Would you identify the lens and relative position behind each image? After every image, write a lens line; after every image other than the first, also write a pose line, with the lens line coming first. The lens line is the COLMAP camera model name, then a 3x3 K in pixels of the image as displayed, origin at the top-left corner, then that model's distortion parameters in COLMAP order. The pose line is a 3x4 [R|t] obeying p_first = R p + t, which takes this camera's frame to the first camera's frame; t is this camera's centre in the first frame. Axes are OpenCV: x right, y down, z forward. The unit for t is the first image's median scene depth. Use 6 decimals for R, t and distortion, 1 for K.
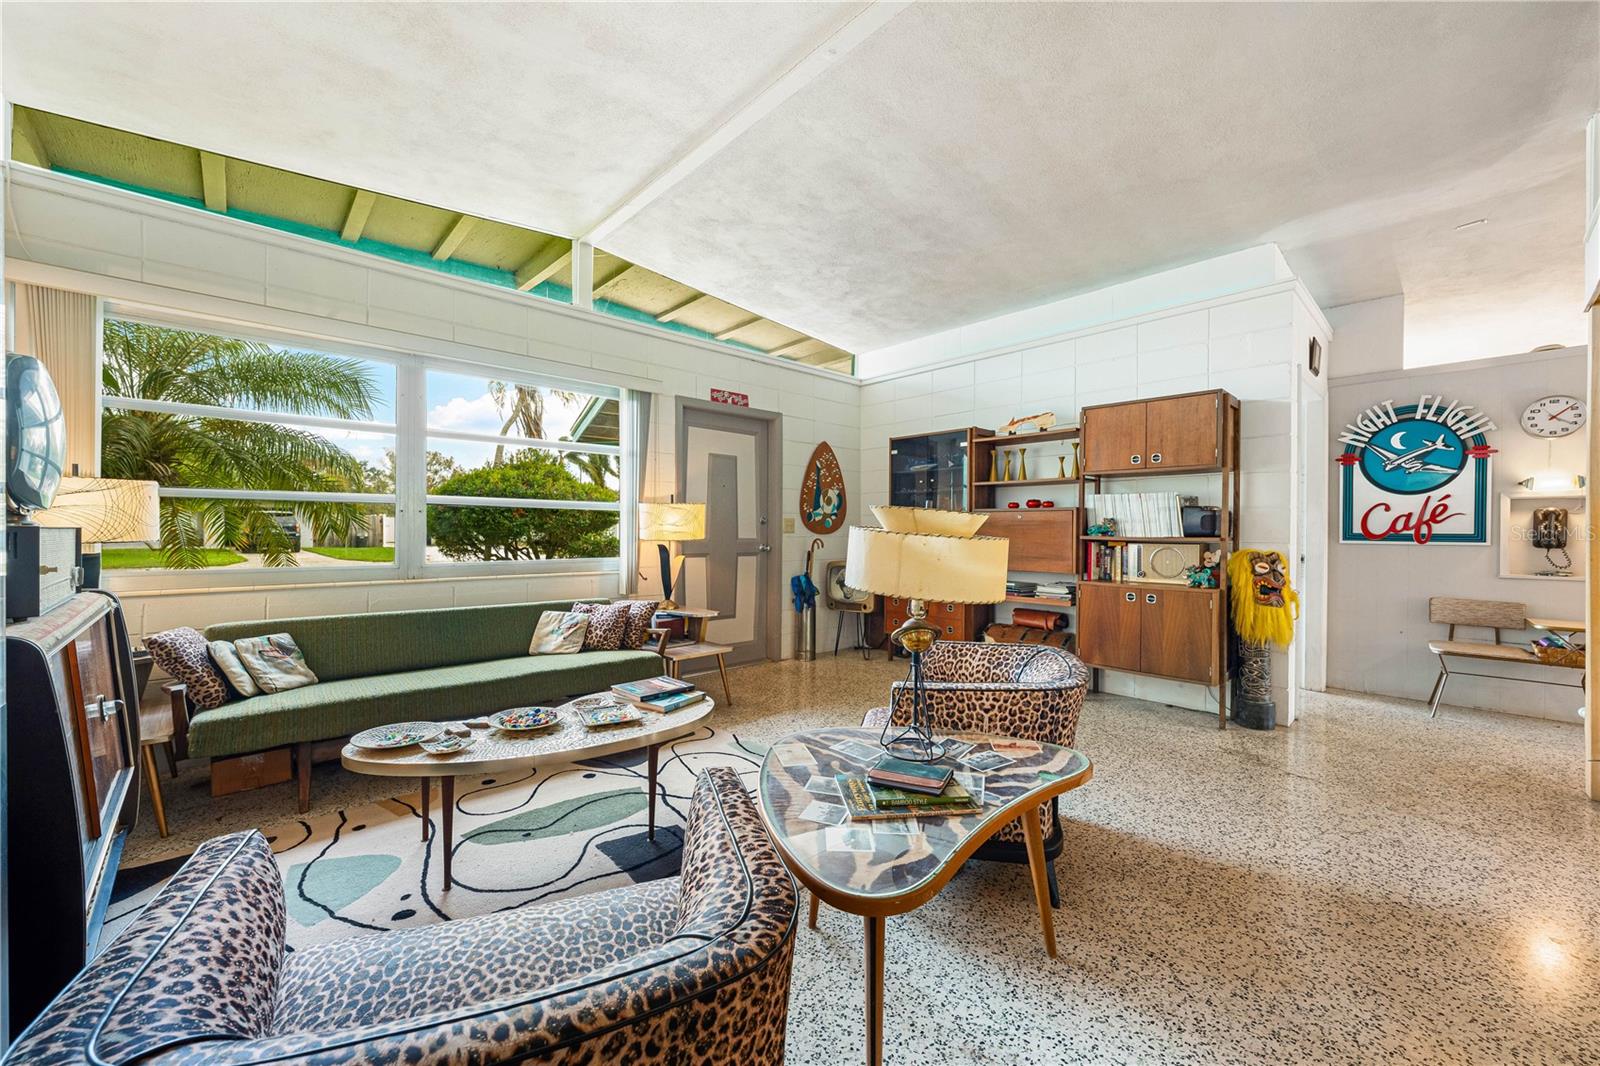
lens RADIAL K [[634.6, 0, 804.7], [0, 634.6, 532.1], [0, 0, 1]] dist [-0.003123, -0.000149]
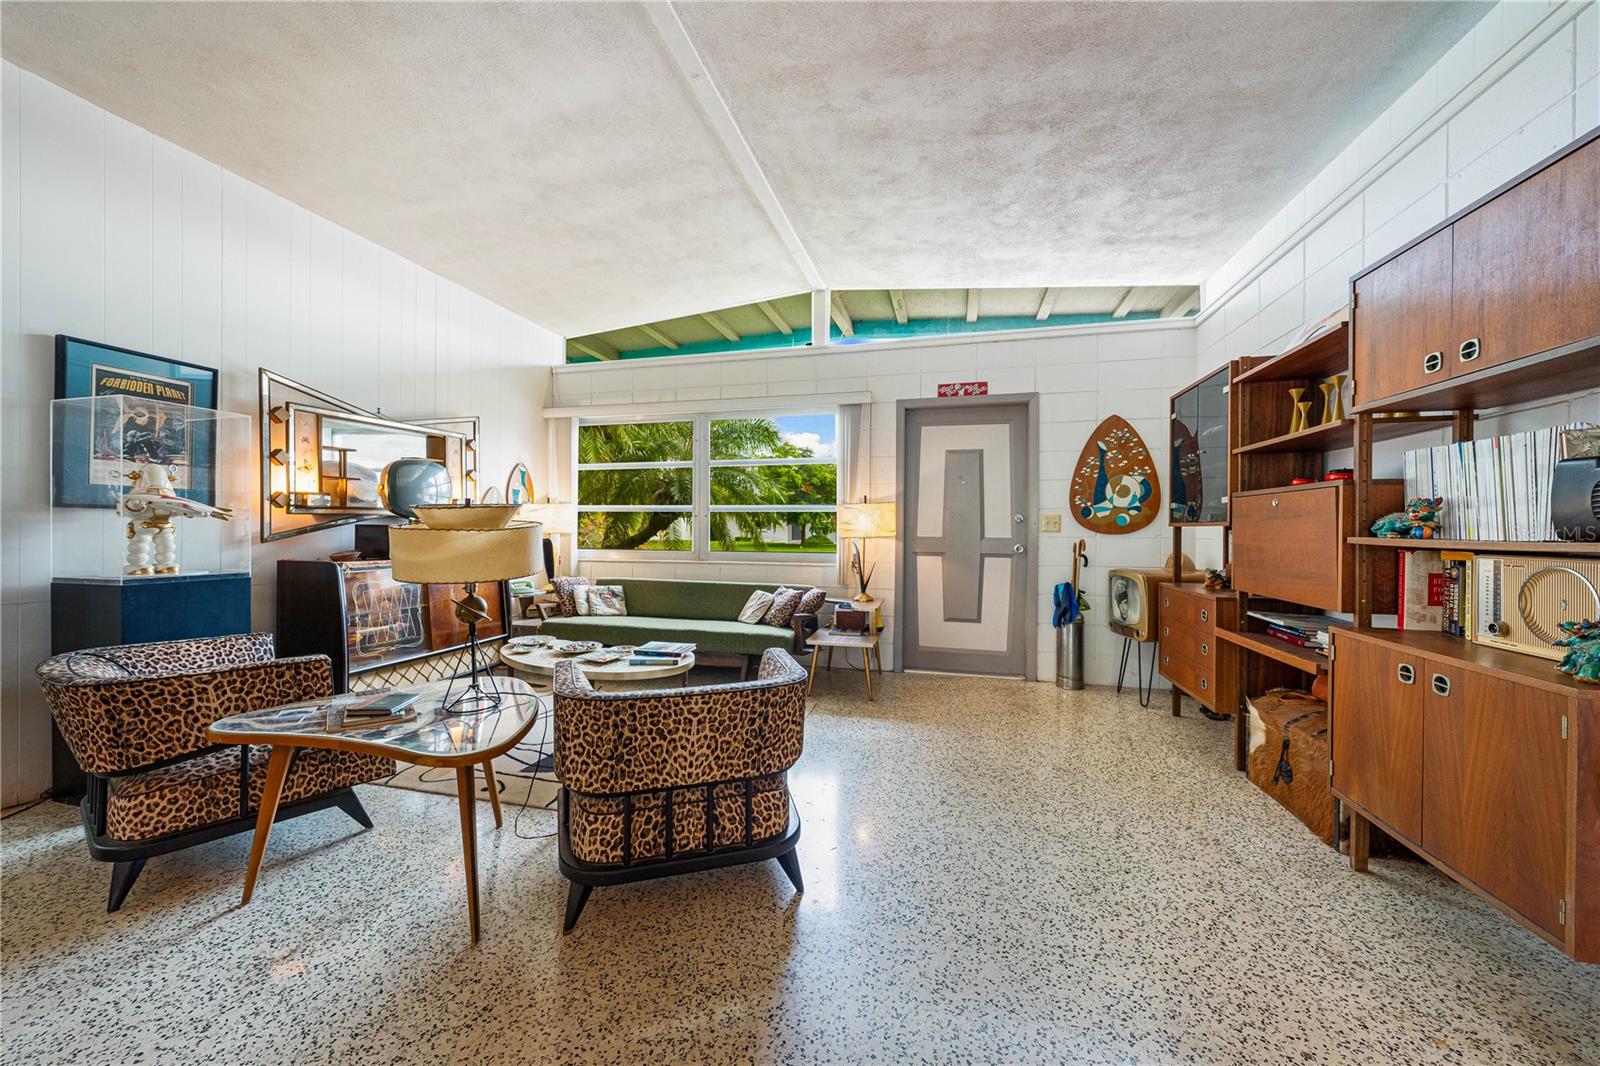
lens RADIAL K [[594.7, 0, 797.9], [0, 594.7, 531.8], [0, 0, 1]] dist [-0.001230, -0.000082]
pose [[0.519369, 0.001367, -0.854549, 0.528584], [-0.006045, 0.999980, -0.002074, 0.004885], [0.854529, 0.006243, 0.519366, 0.338986]]
